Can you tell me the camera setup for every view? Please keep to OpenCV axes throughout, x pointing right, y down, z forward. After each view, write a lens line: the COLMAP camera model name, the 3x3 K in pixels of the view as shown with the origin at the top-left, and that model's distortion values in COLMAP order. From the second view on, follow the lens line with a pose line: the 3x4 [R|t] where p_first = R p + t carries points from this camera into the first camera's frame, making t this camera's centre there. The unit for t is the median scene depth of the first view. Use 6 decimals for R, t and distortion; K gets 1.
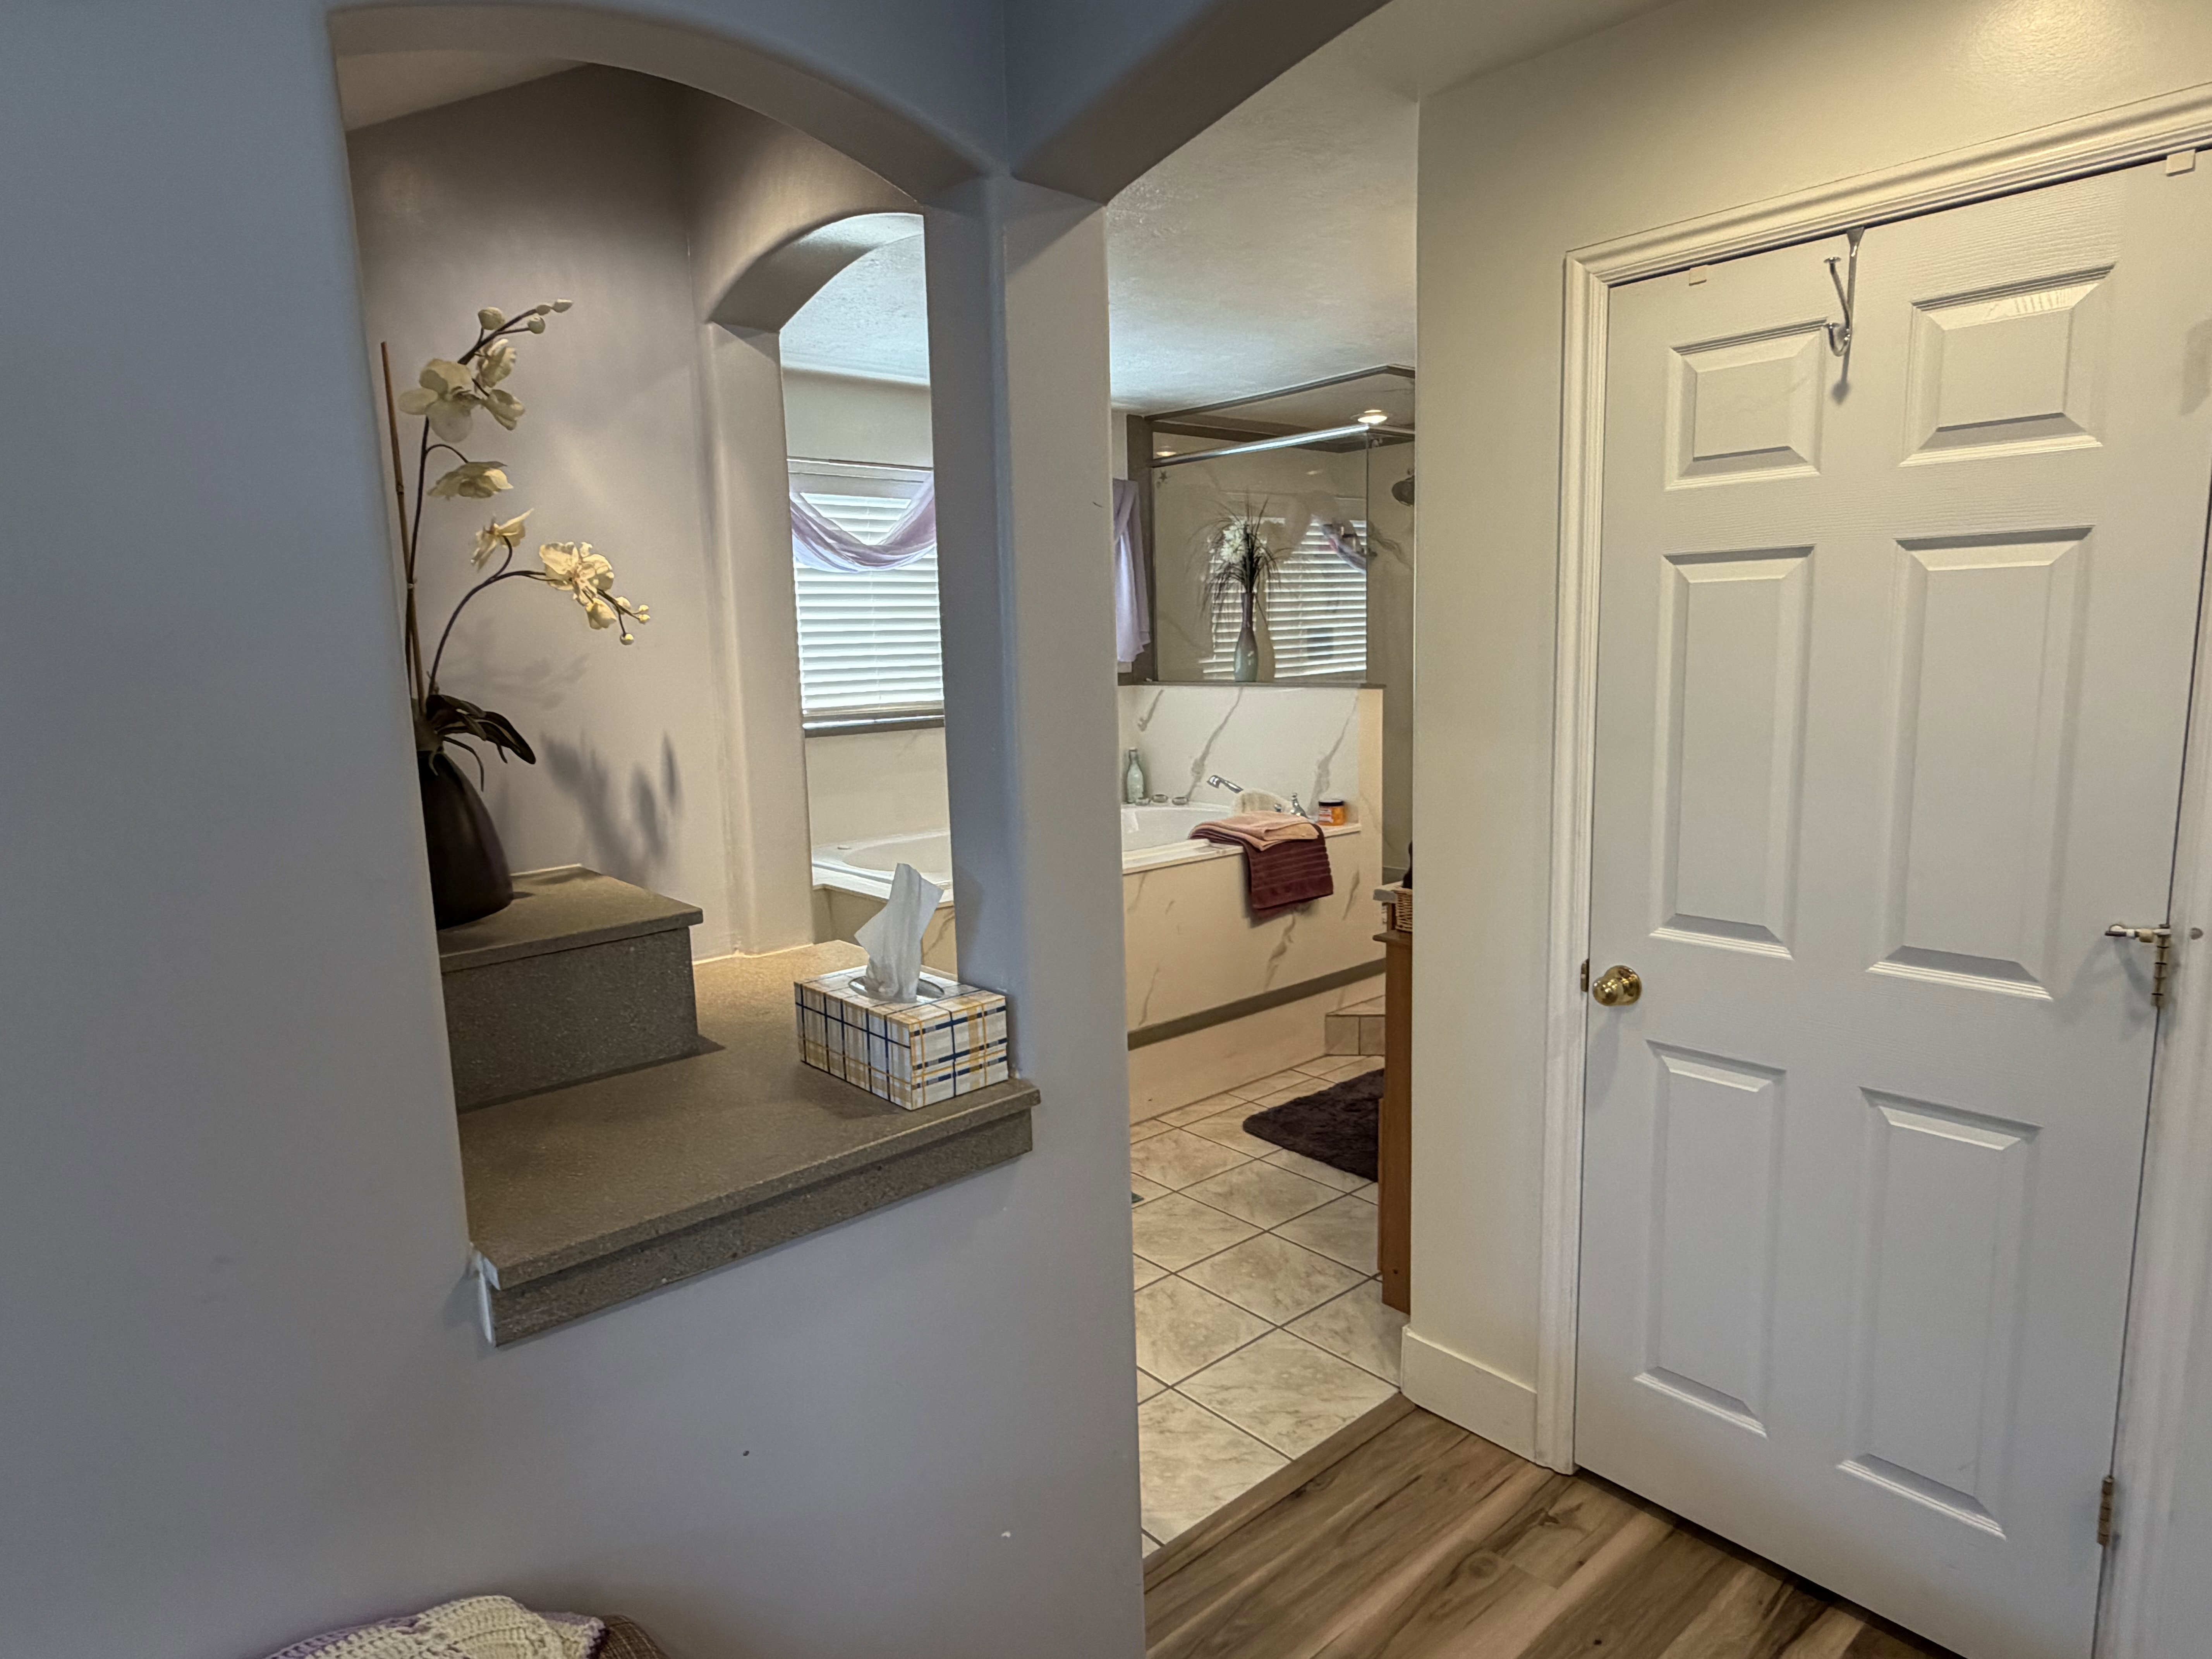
lens RADIAL K [[1289.5, 0, 1097.4], [0, 1289.5, 826.5], [0, 0, 1]] dist [-0.003174, 0.001487]
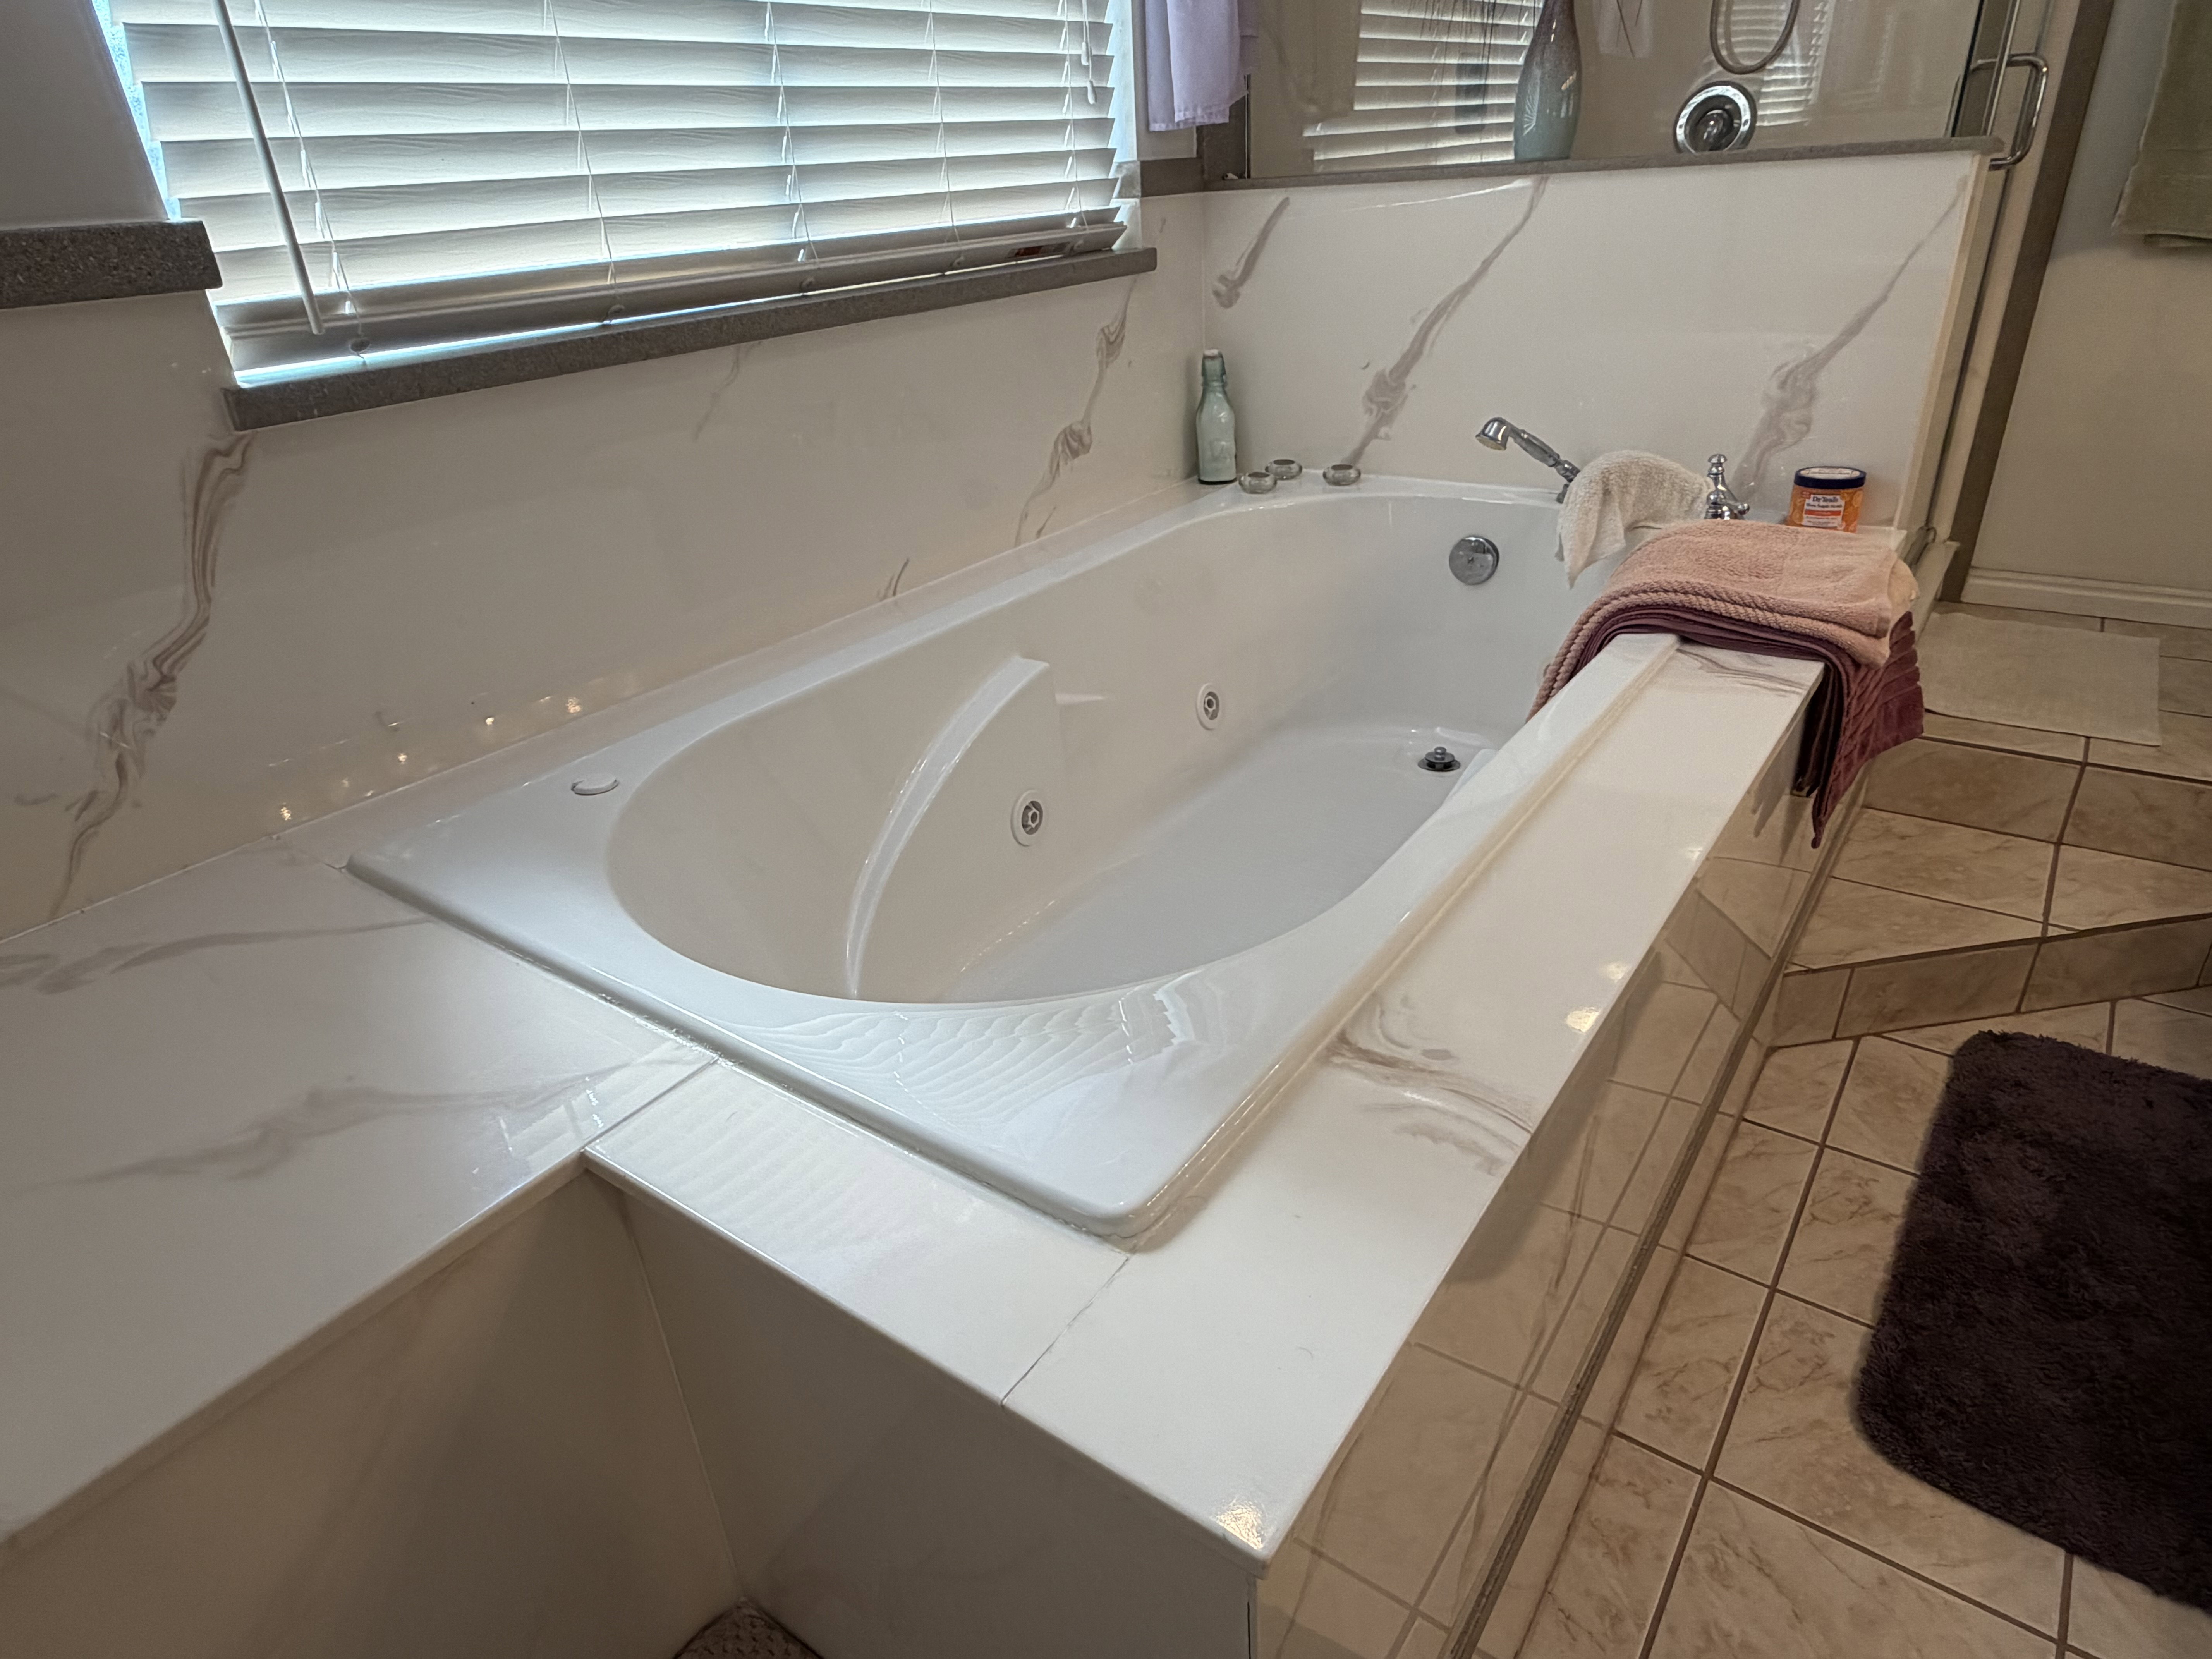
lens RADIAL K [[1289.5, 0, 1096.2], [0, 1289.5, 828.8], [0, 0, 1]] dist [-0.003174, 0.001487]
pose [[0.973657, -0.129606, 0.187603, -0.123918], [0.064141, 0.945206, 0.320111, -0.055474], [-0.218812, -0.299646, 0.928619, 0.614390]]
